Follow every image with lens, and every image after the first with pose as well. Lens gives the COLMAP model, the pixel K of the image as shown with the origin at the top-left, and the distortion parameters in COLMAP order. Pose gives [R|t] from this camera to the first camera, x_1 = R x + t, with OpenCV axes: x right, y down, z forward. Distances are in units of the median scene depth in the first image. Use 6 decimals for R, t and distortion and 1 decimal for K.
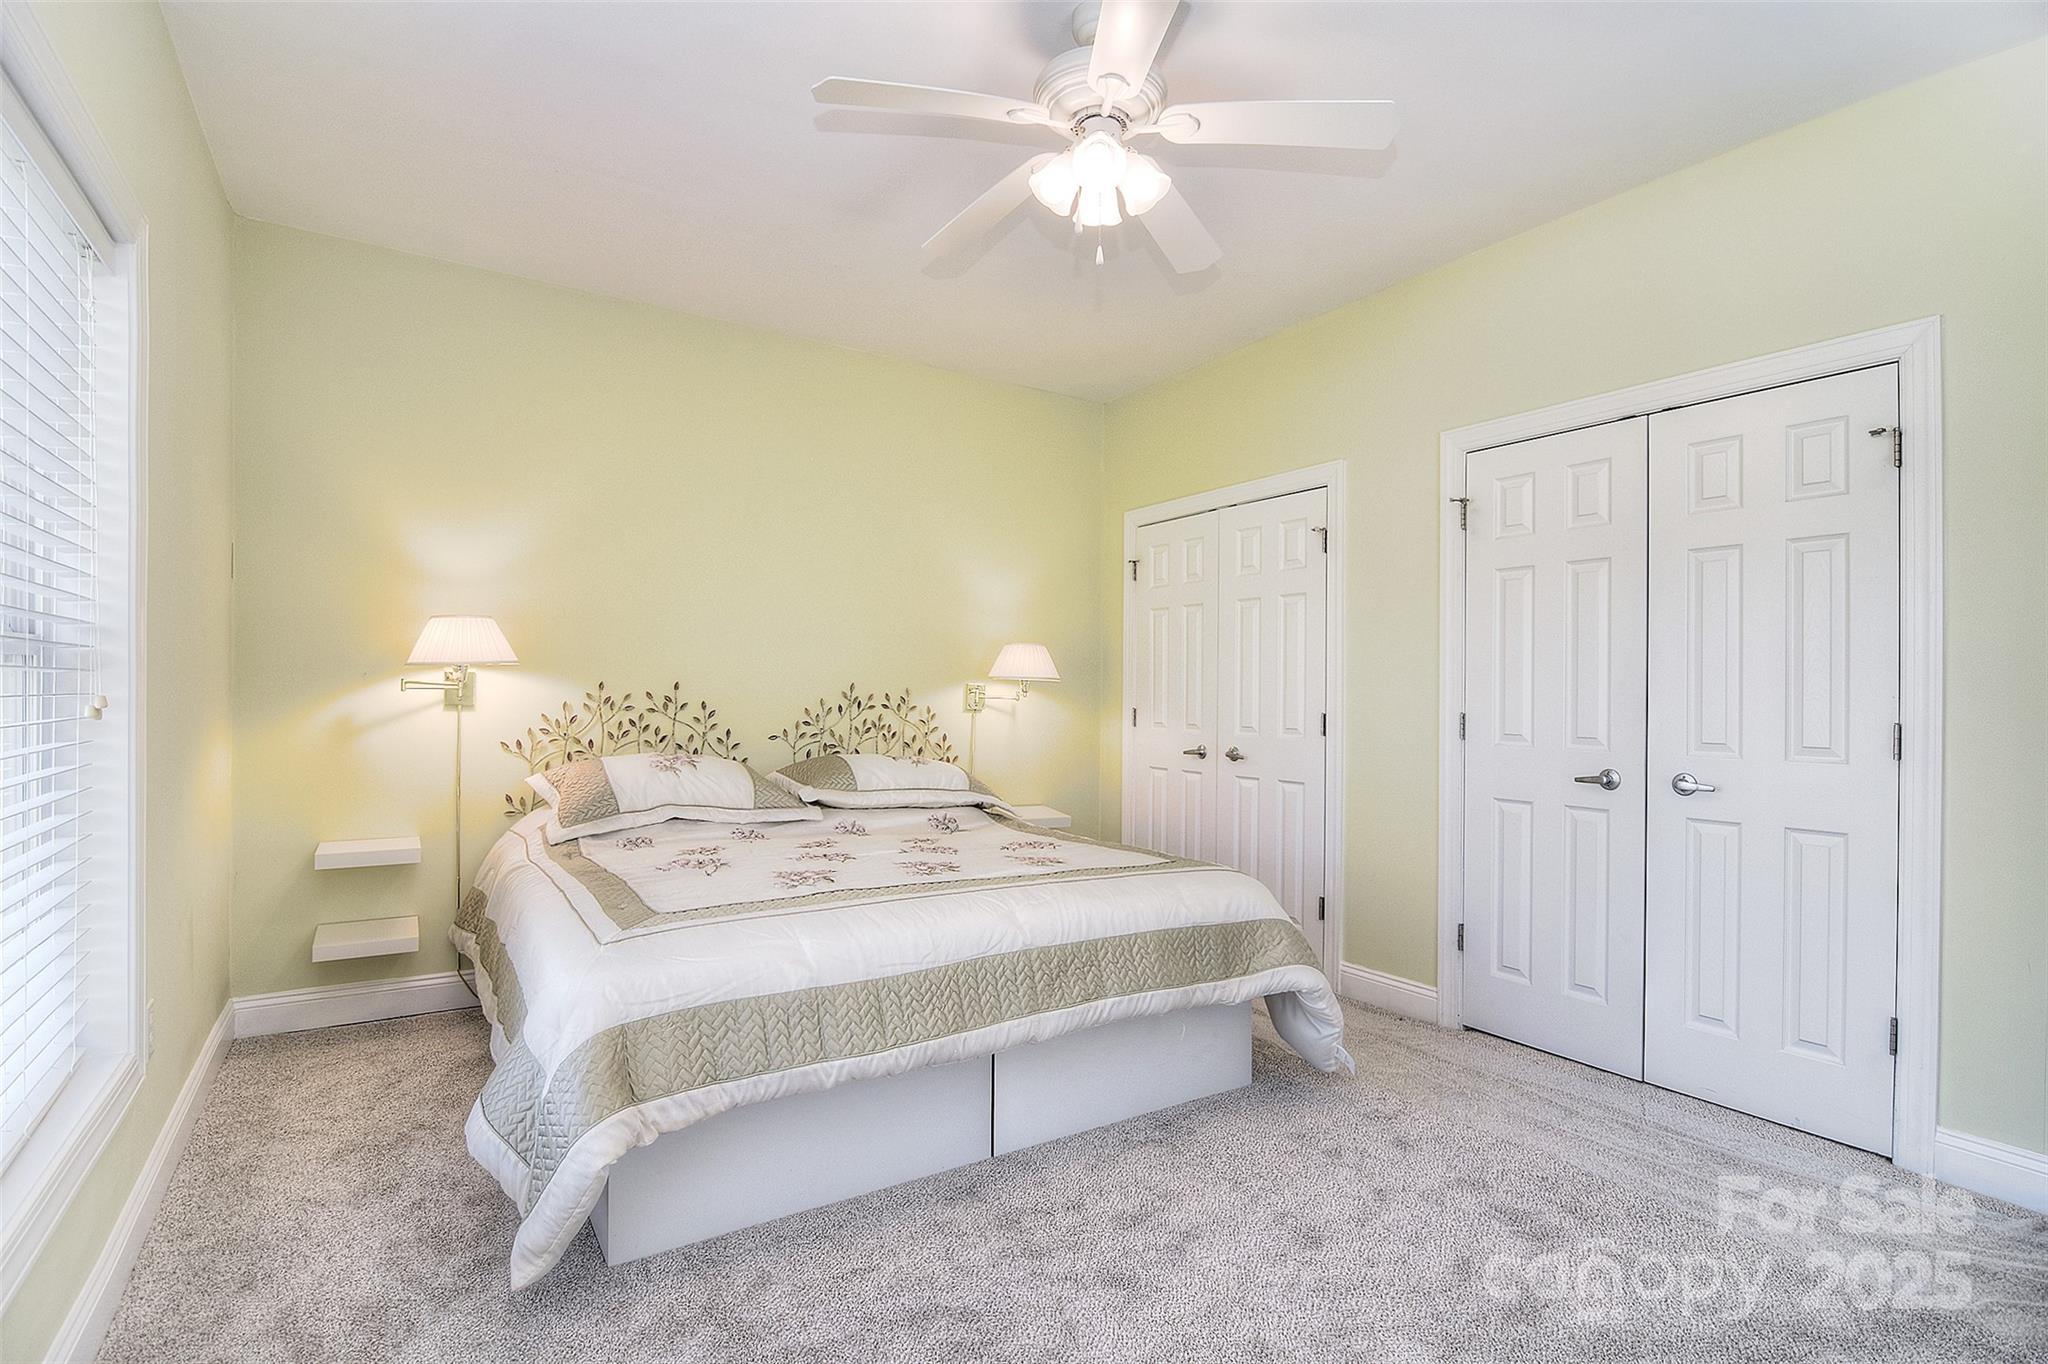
lens RADIAL K [[993.8, 0, 1039.9], [0, 993.8, 678.3], [0, 0, 1]] dist [-0.009882, -0.005574]
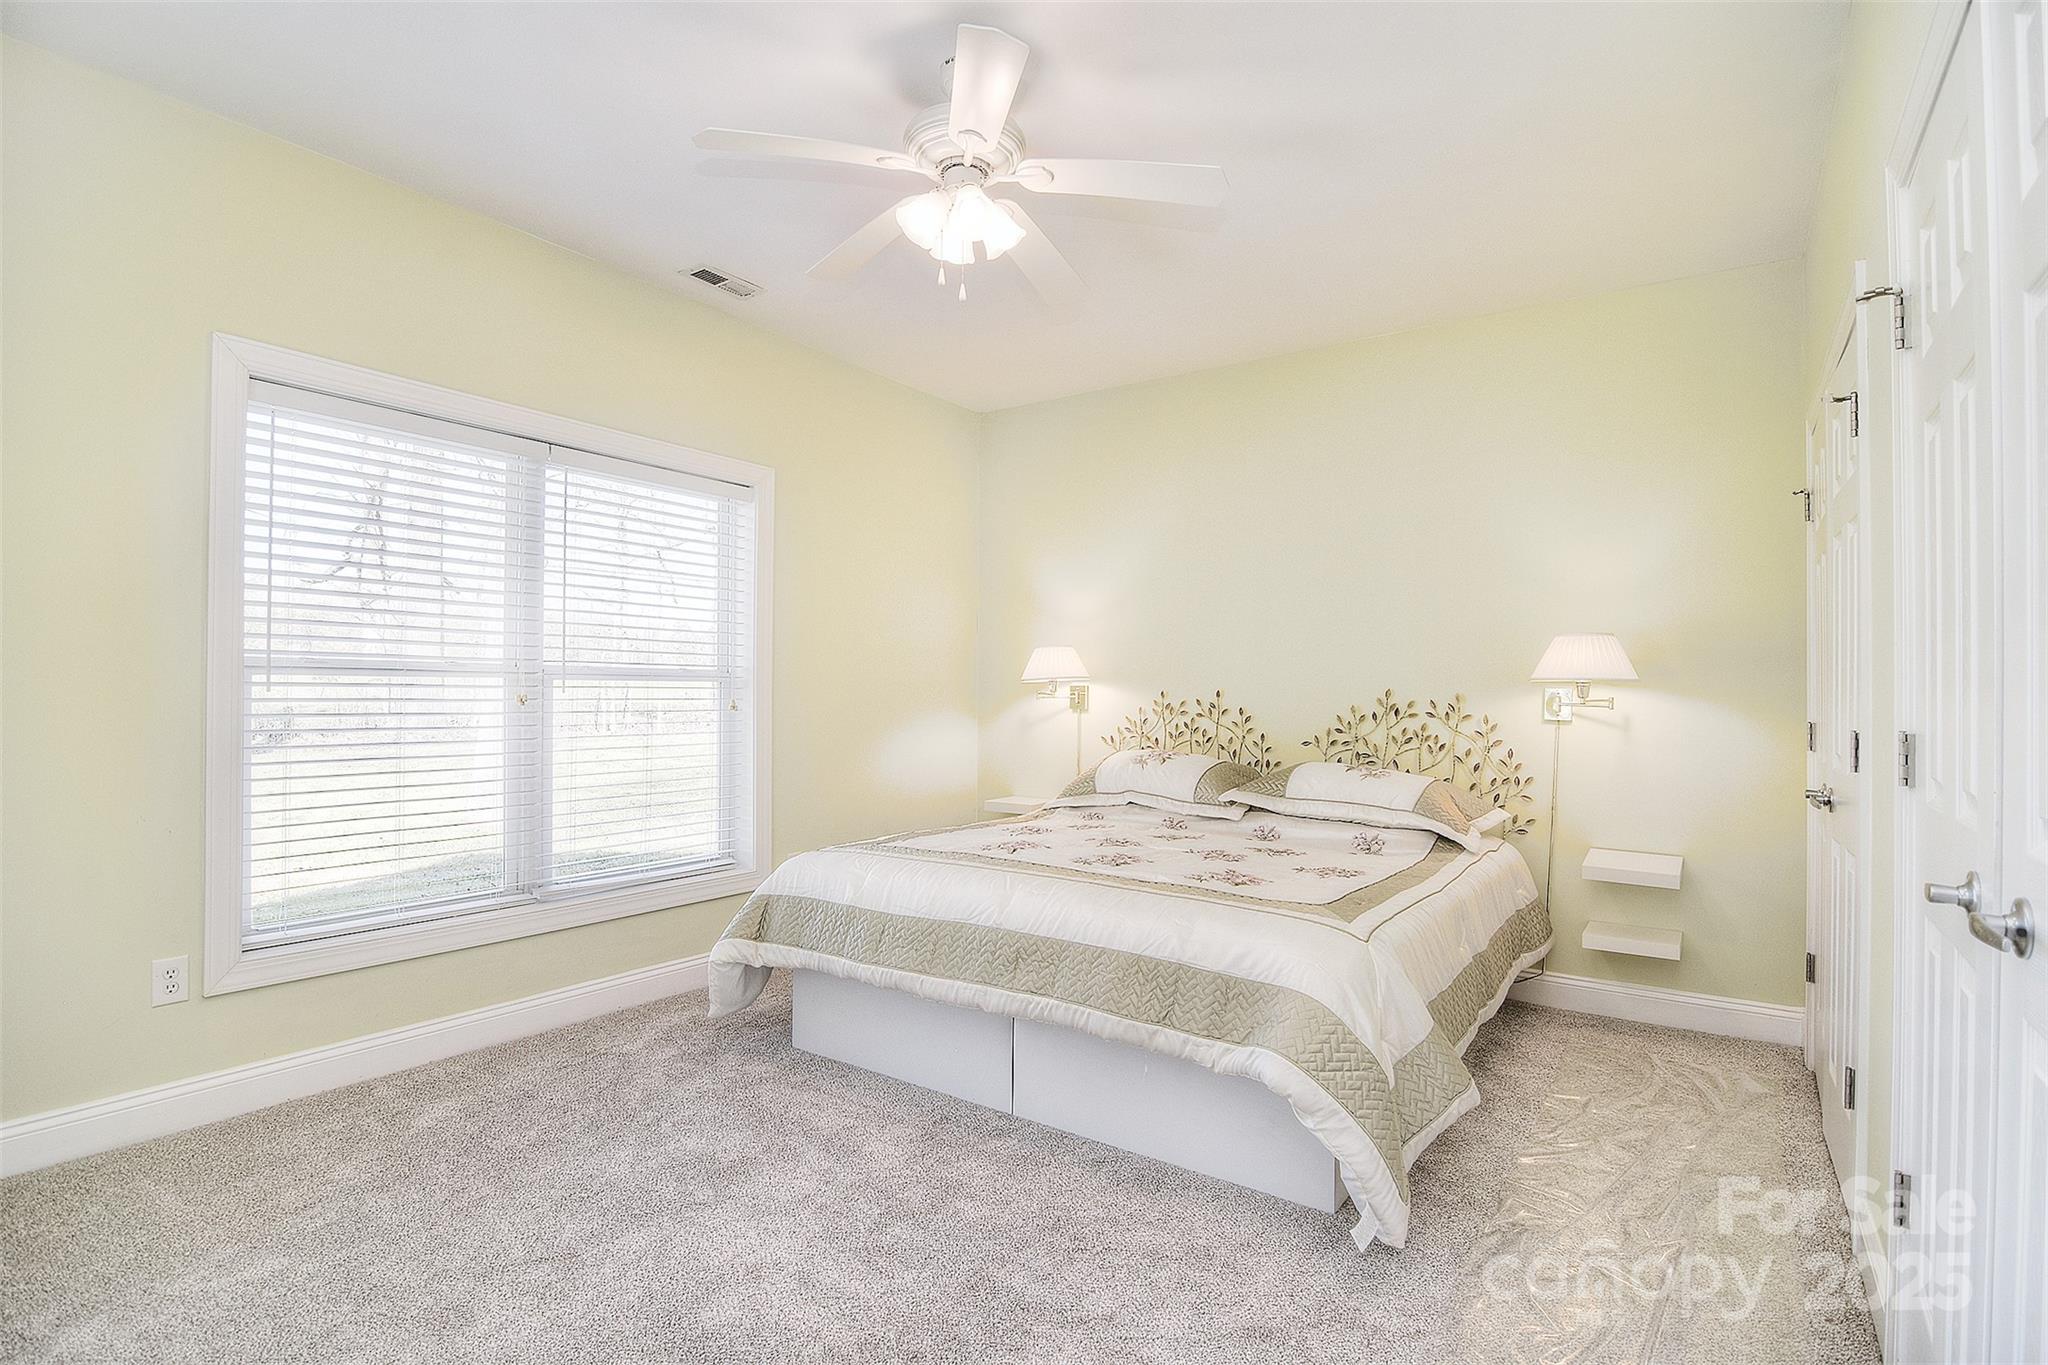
lens RADIAL K [[993.8, 0, 1038.5], [0, 993.8, 693.5], [0, 0, 1]] dist [-0.009882, -0.005574]
pose [[0.372571, -0.009552, -0.927955, 0.612400], [0.010944, 0.999923, -0.005899, 0.011580], [0.927939, -0.007958, 0.372647, 0.376347]]
